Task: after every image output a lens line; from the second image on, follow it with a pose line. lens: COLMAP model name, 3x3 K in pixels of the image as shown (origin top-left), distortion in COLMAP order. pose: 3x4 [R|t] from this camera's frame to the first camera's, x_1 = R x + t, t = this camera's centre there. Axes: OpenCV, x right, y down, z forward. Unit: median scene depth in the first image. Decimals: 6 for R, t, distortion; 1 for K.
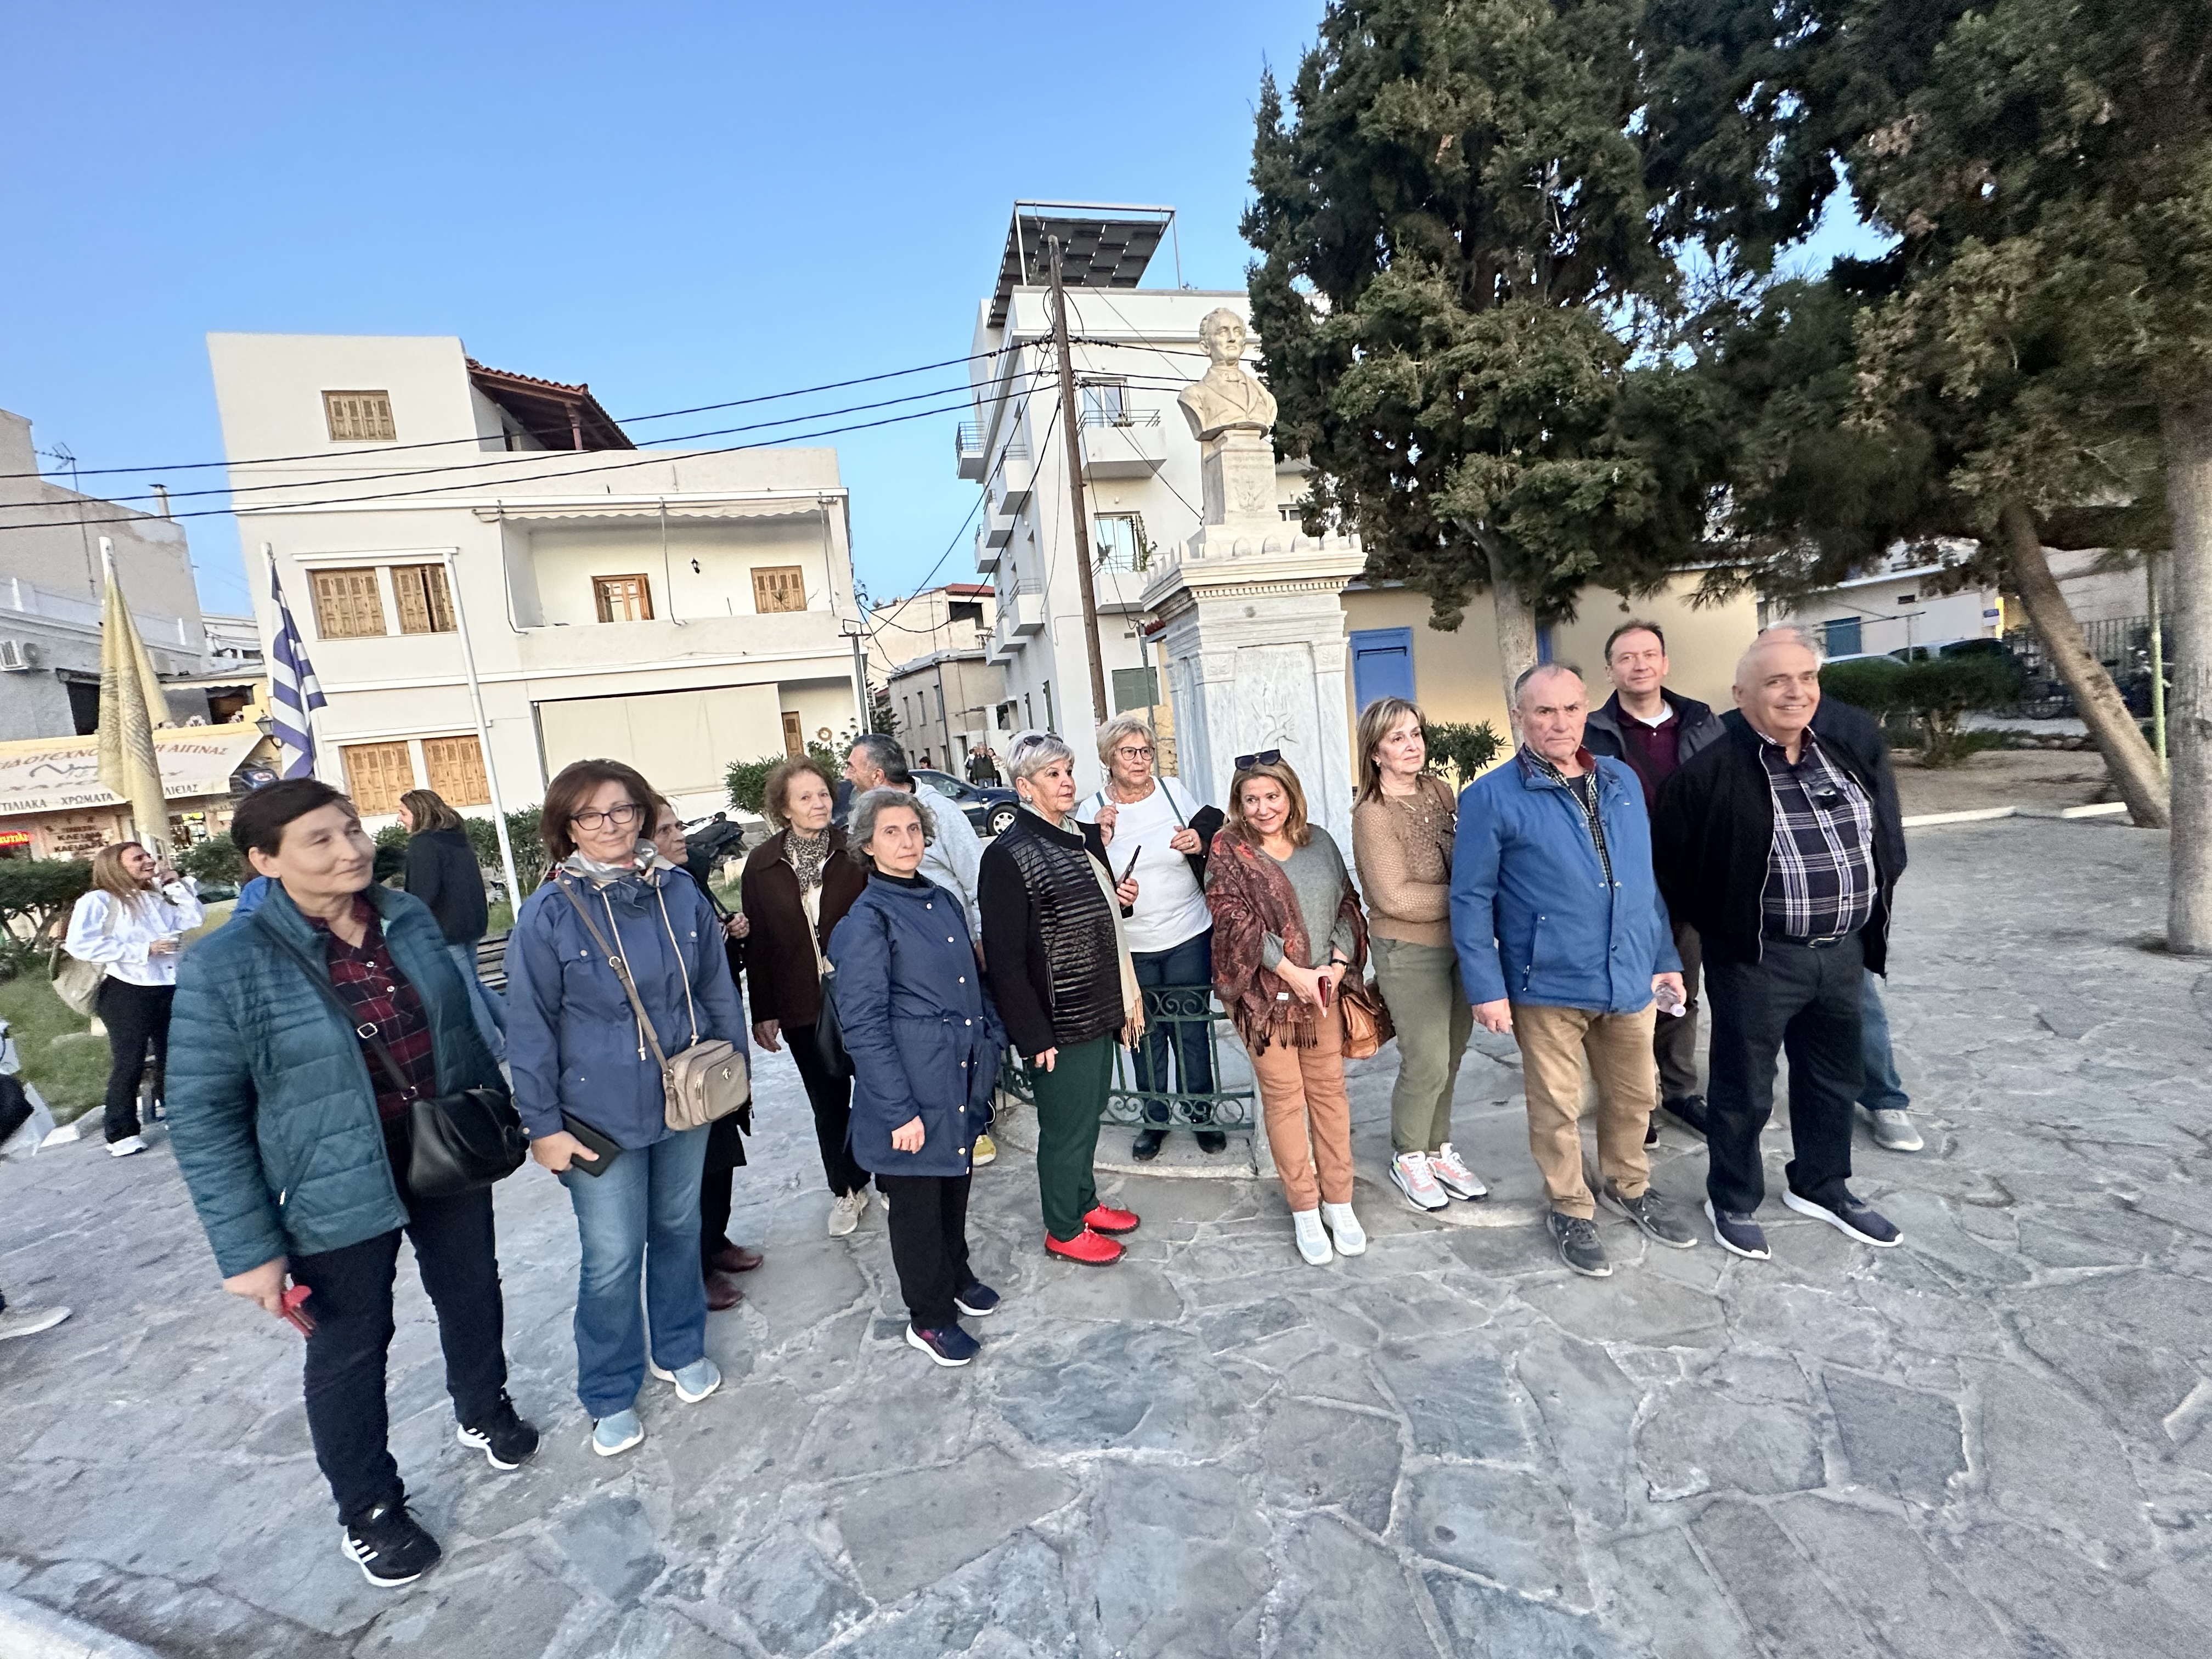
lens RADIAL K [[888.0, 0, 1106.0], [0, 888.0, 829.5], [0, 0, 1]] dist [-0.000915, -0.000303]
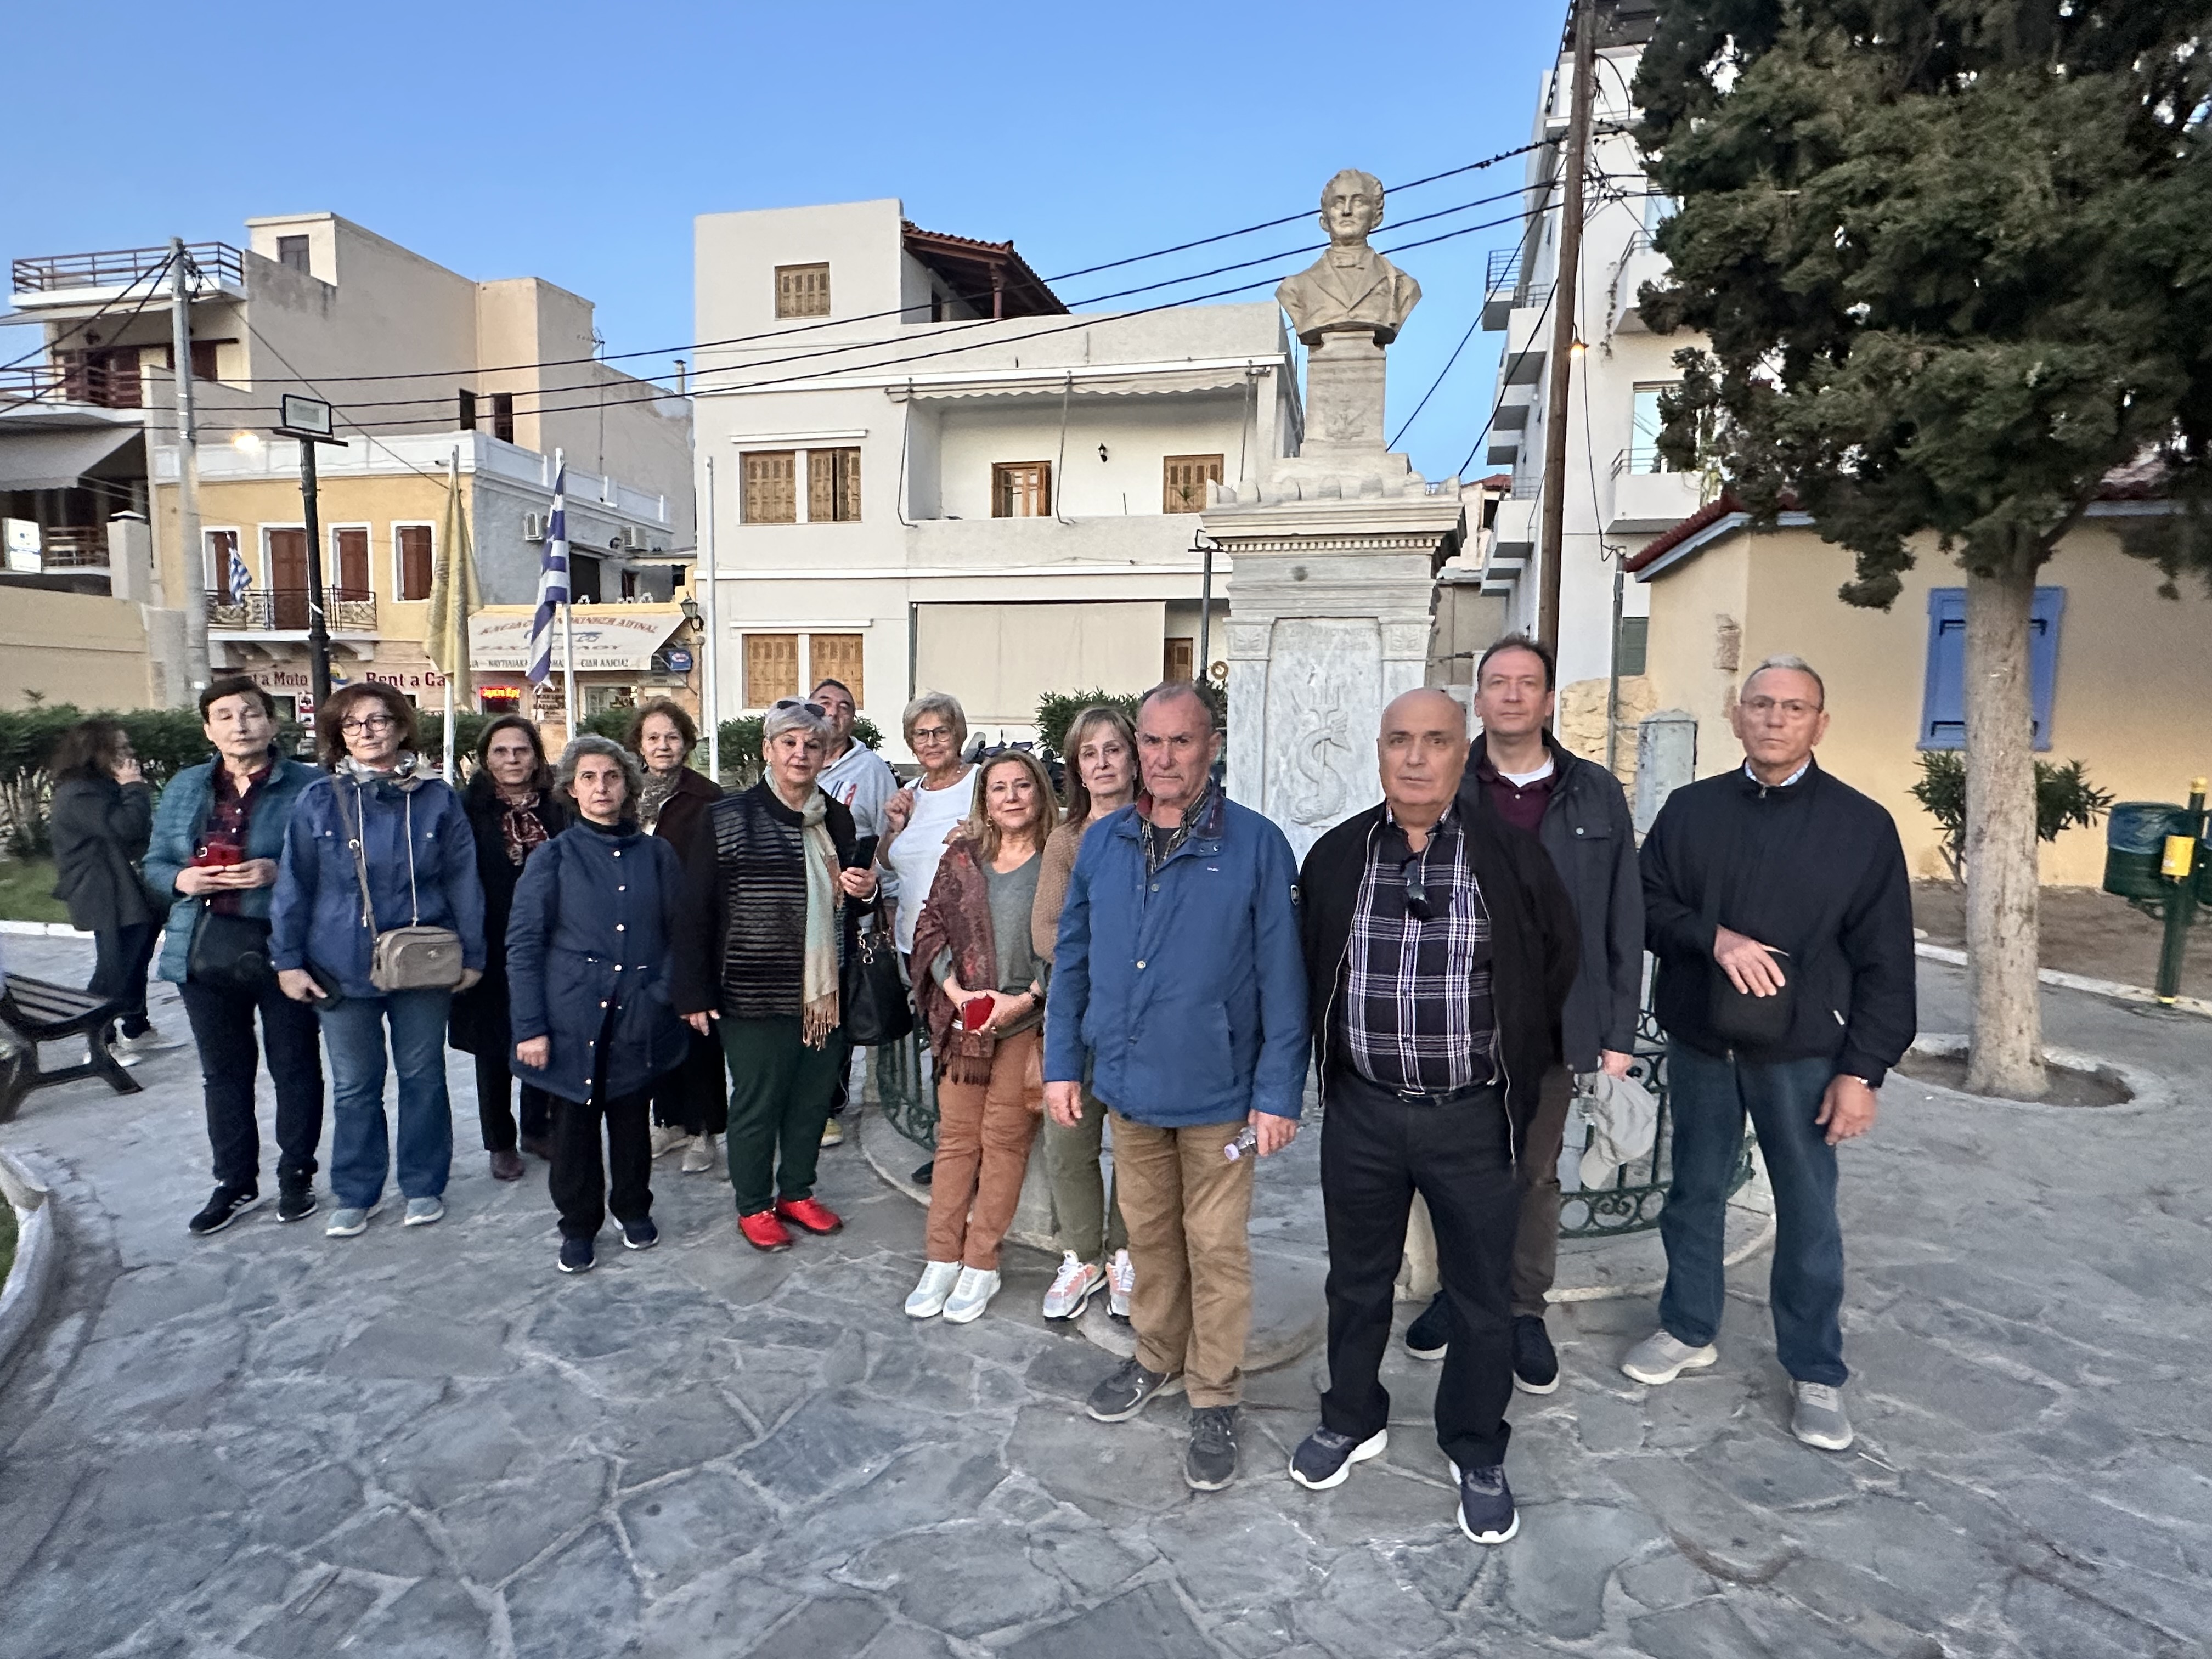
lens RADIAL K [[1224.1, 0, 1105.4], [0, 1224.1, 835.1], [0, 0, 1]] dist [-0.001083, -0.000480]
pose [[0.872016, 0.160084, -0.462559, 0.145190], [-0.149273, 0.986964, 0.060163, -0.016000], [0.466160, 0.016585, 0.884545, -0.003647]]
